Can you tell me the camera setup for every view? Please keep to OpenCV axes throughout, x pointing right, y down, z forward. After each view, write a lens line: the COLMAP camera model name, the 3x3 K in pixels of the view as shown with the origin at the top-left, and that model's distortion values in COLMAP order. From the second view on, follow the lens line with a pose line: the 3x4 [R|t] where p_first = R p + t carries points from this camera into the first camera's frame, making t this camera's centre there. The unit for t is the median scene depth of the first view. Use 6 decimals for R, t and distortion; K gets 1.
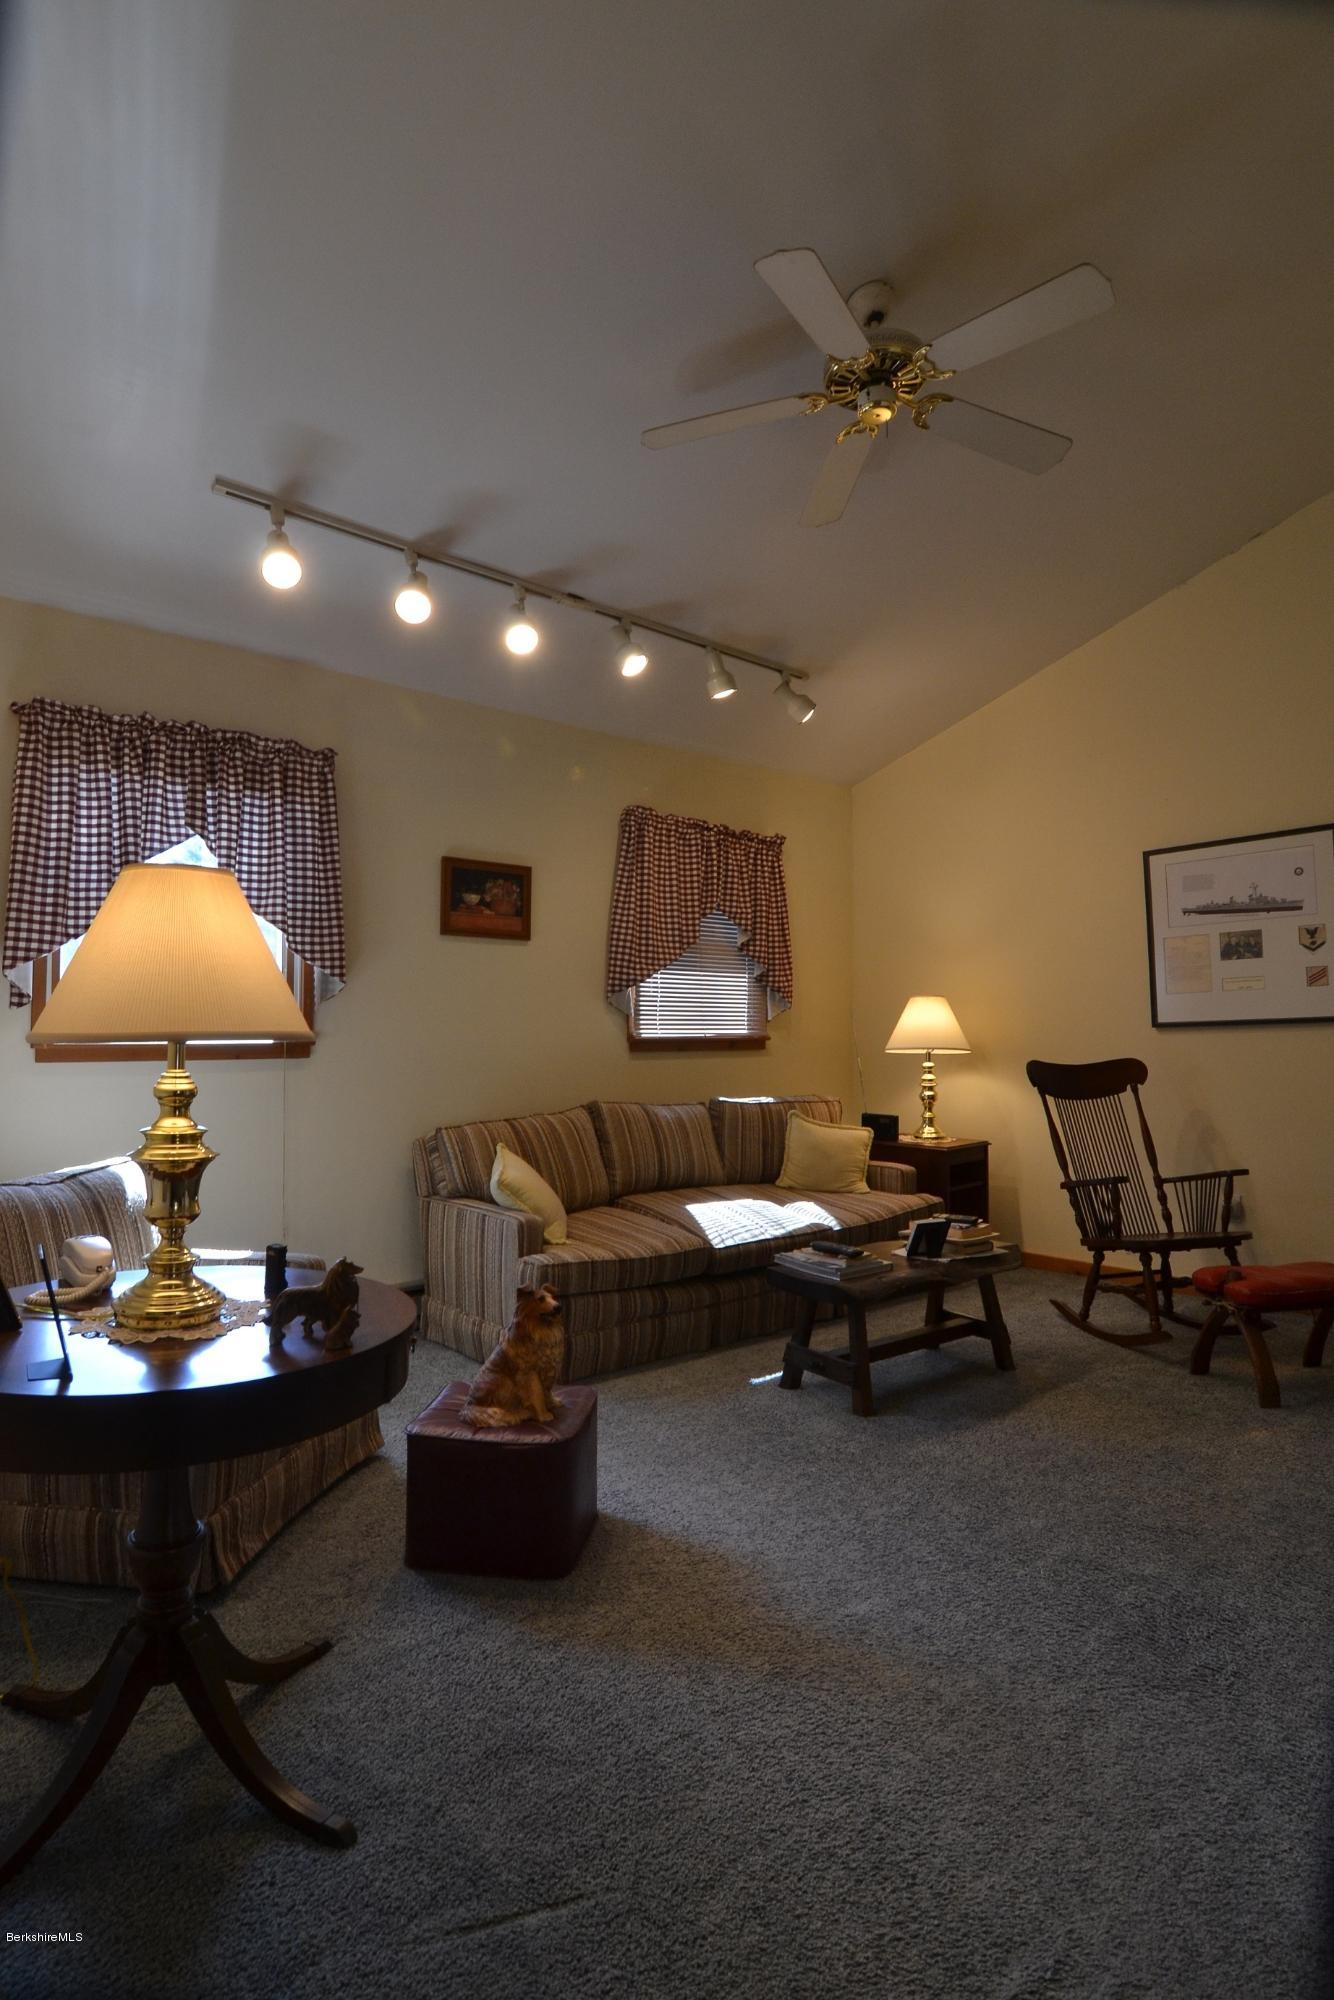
lens RADIAL K [[1133.3, 0, 679.5], [0, 1133.3, 1000.5], [0, 0, 1]] dist [-0.047088, 0.019686]
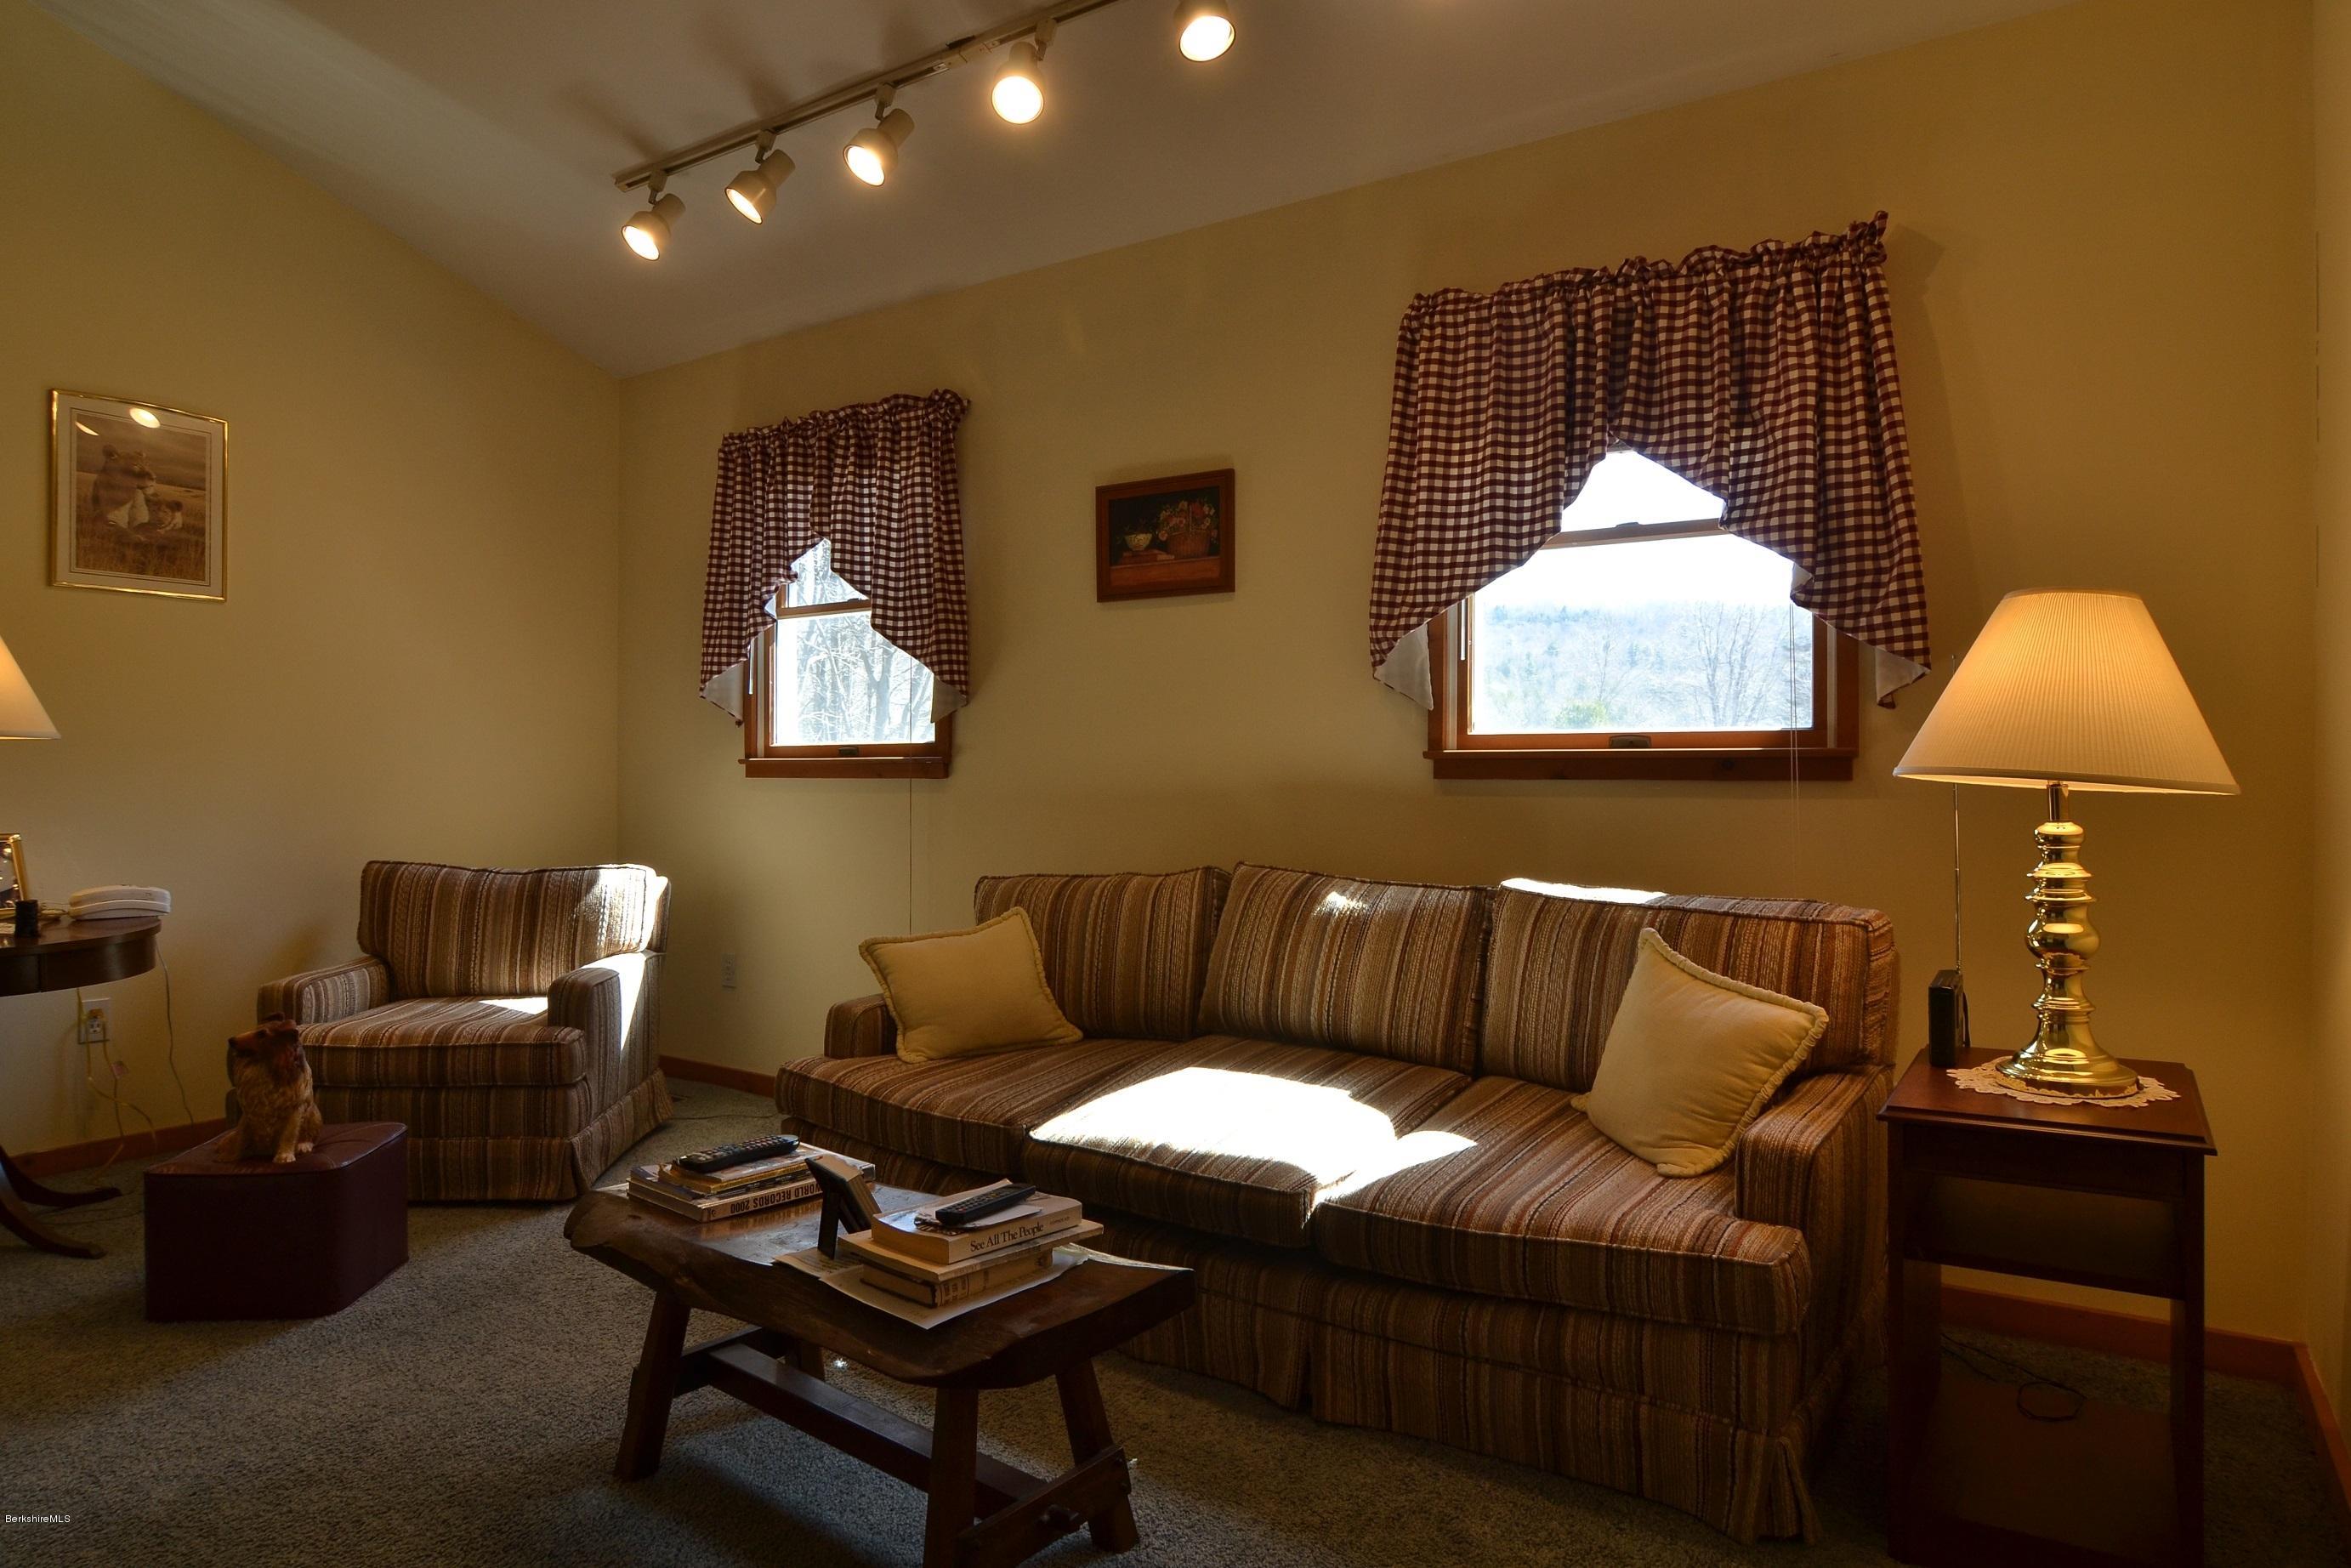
lens RADIAL K [[1332.3, 0, 1175.5], [0, 1332.3, 784.0], [0, 0, 1]] dist [-0.047088, 0.019686]
pose [[0.262715, 0.015152, -0.964755, 0.563920], [0.040428, 0.998826, 0.026696, 0.031000], [0.964026, -0.046016, 0.261793, 0.801672]]
